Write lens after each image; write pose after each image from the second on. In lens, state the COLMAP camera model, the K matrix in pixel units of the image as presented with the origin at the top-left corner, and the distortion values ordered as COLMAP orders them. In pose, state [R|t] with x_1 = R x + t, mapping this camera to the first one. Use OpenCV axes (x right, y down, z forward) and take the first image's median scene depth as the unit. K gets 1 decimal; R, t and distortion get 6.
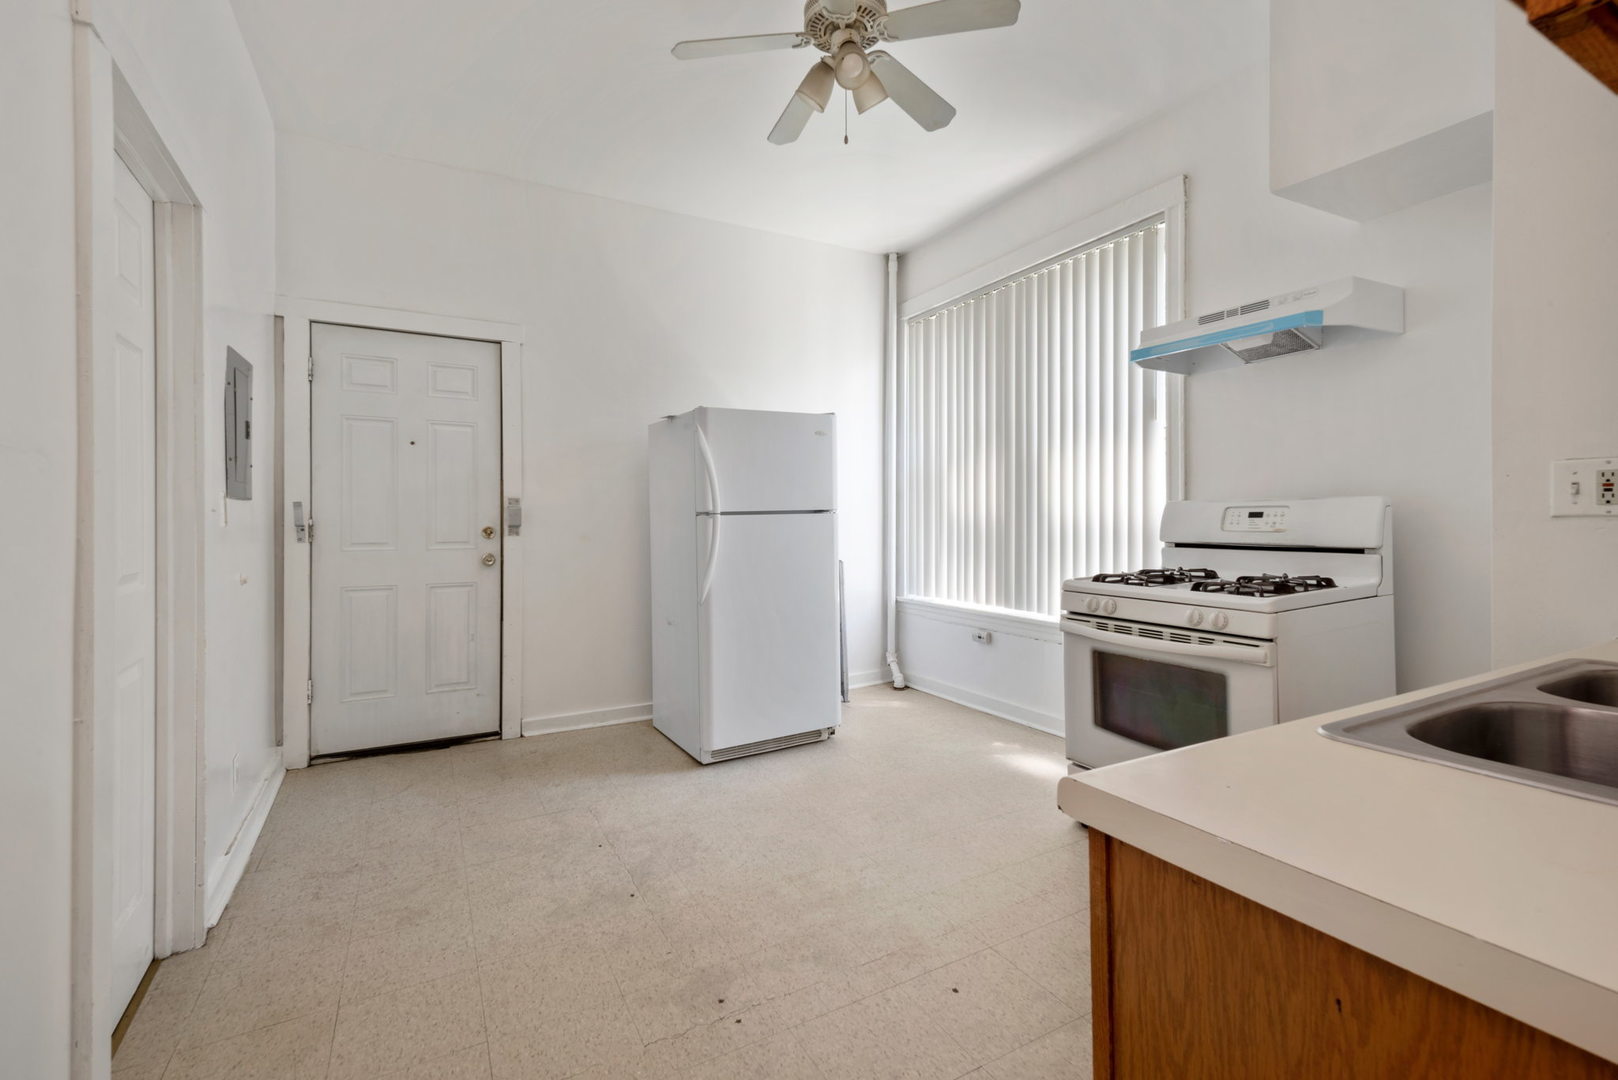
lens RADIAL K [[722.7, 0, 815.5], [0, 722.7, 514.1], [0, 0, 1]] dist [0.001423, 0.000354]
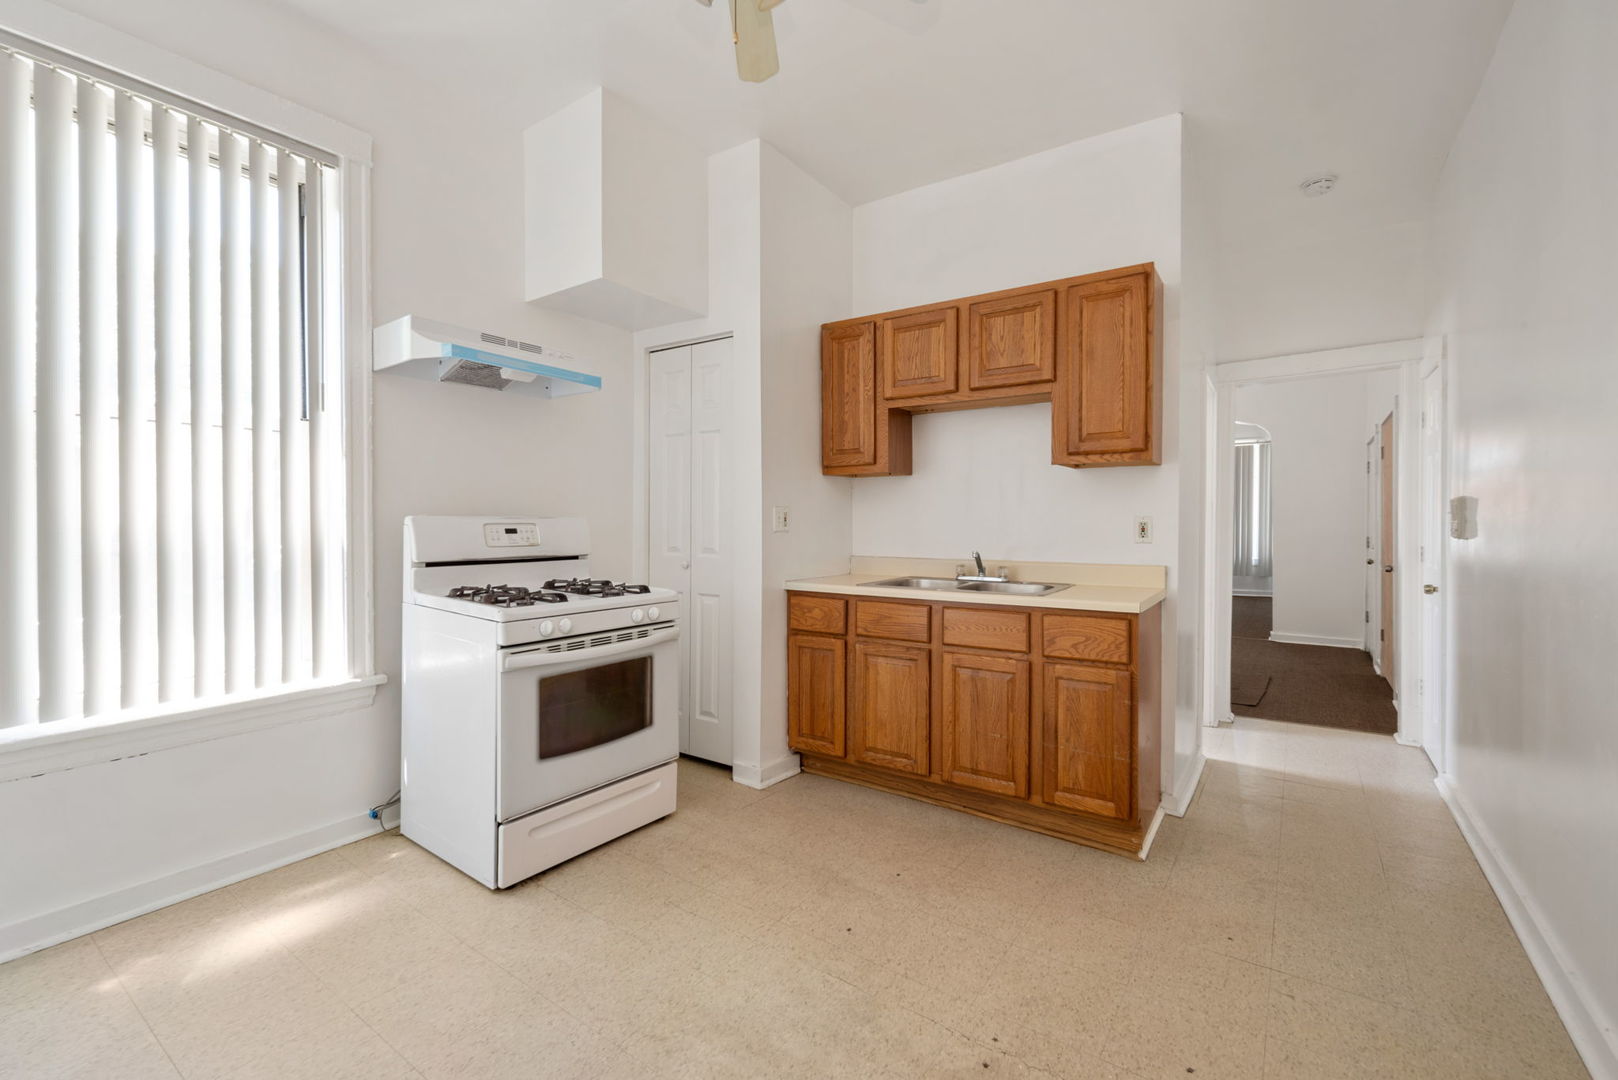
lens RADIAL K [[696.0, 0, 814.5], [0, 696.0, 524.5], [0, 0, 1]] dist [0.002416, 0.000344]
pose [[-0.449212, 0.006870, 0.893399, -0.568314], [0.001146, 0.999974, -0.007113, -0.001045], [-0.893424, -0.002171, -0.449209, 1.097597]]
